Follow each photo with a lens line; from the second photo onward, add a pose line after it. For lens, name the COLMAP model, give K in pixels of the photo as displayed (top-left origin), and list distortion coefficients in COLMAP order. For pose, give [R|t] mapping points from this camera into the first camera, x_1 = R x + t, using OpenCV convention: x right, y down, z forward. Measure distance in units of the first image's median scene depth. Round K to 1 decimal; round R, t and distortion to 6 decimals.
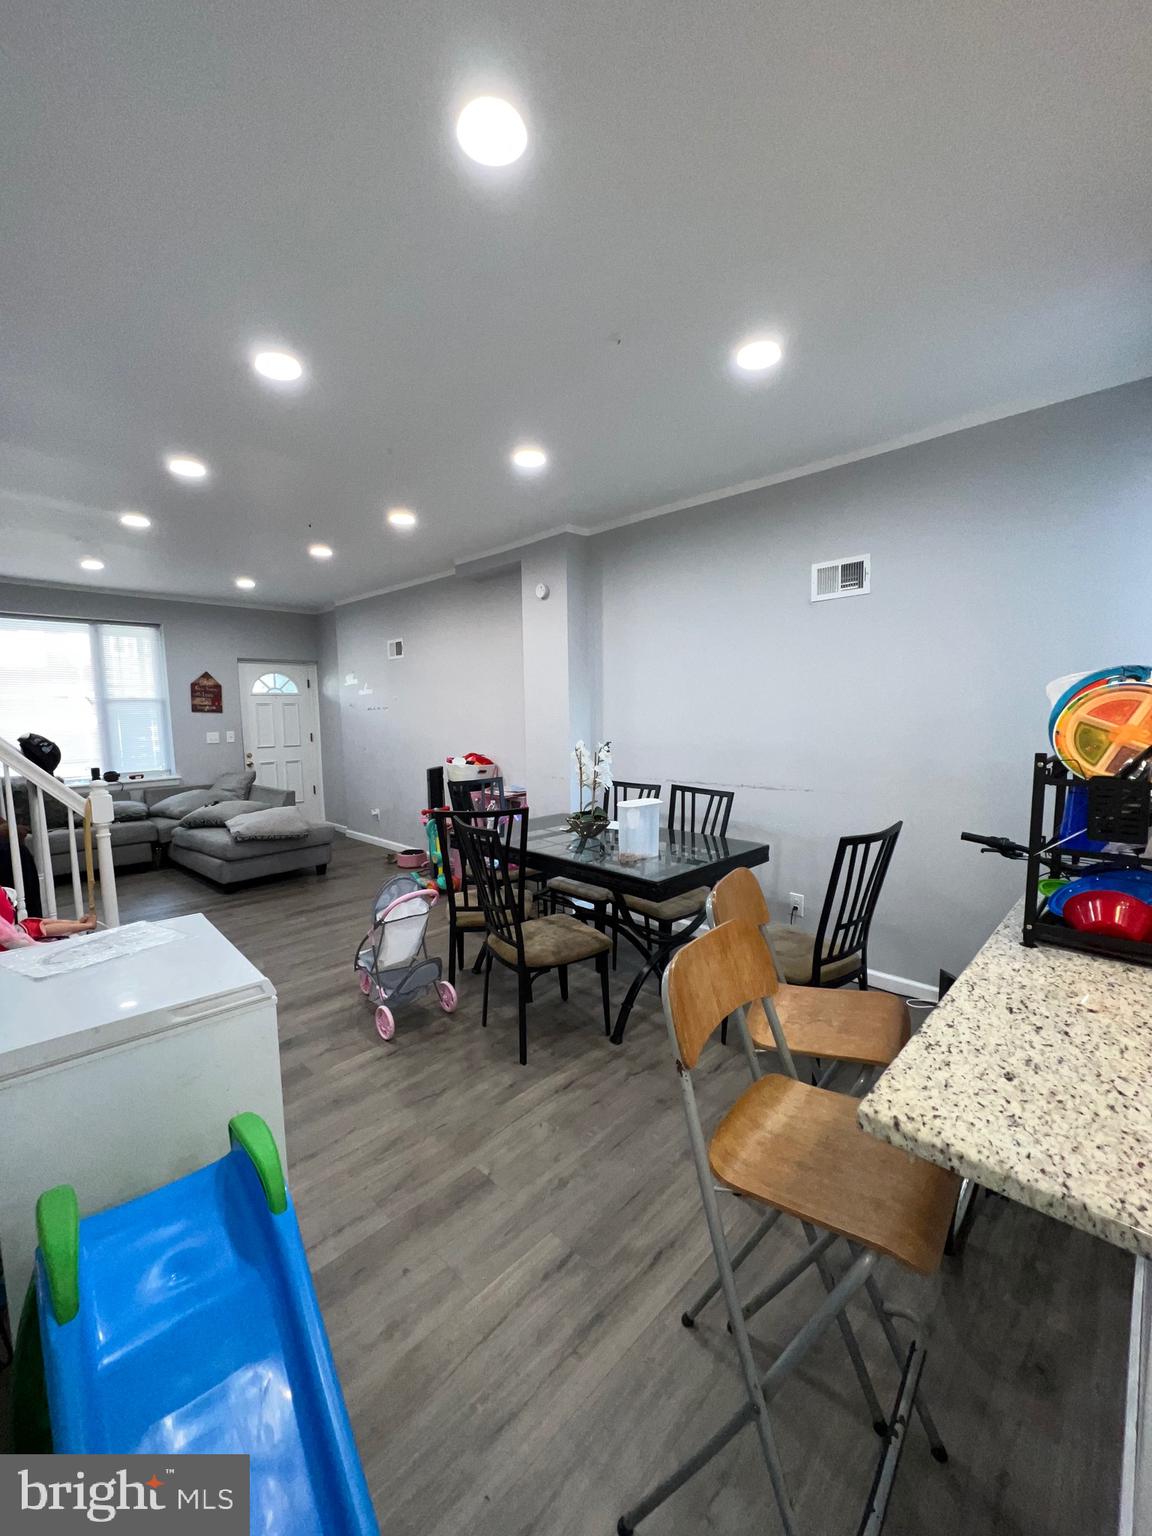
lens RADIAL K [[612.0, 0, 575.6], [0, 612.0, 770.8], [0, 0, 1]] dist [-0.001295, 0.000009]
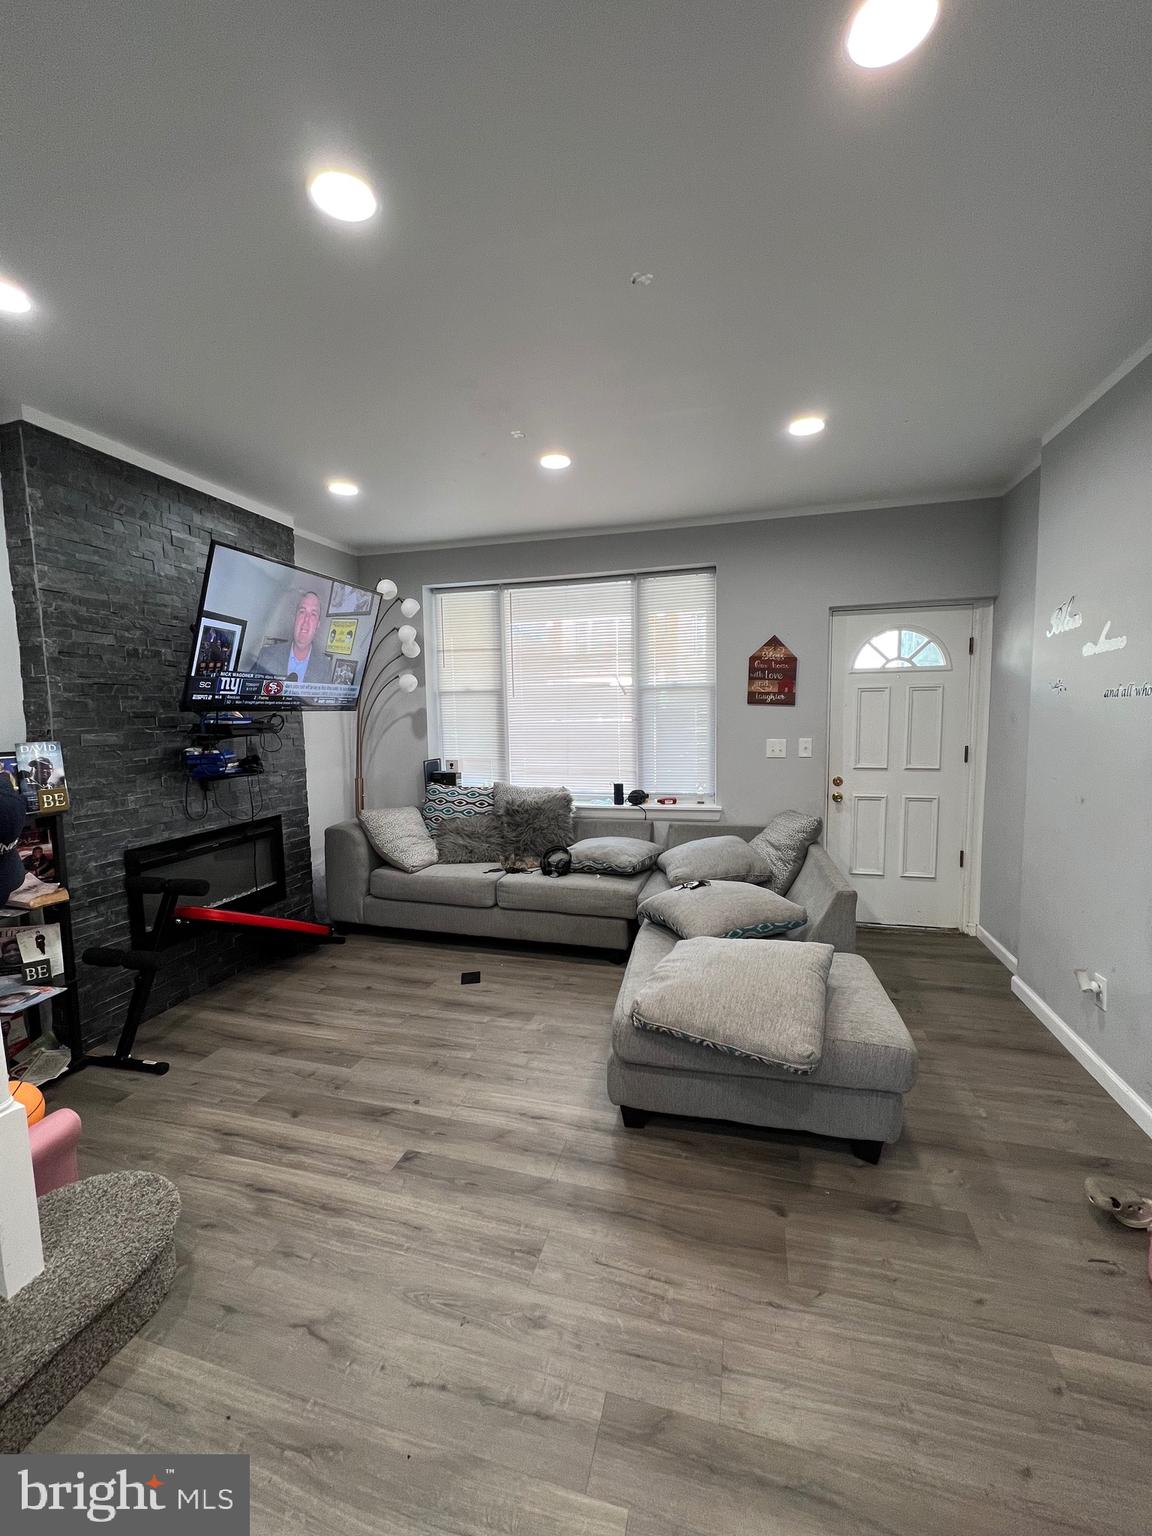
lens RADIAL K [[612.0, 0, 578.8], [0, 612.0, 767.3], [0, 0, 1]] dist [-0.001295, 0.000009]
pose [[0.476900, 0.083709, -0.874963, -0.168902], [-0.077708, 0.995572, 0.052893, -0.052682], [0.875516, 0.042767, 0.481293, 0.558981]]
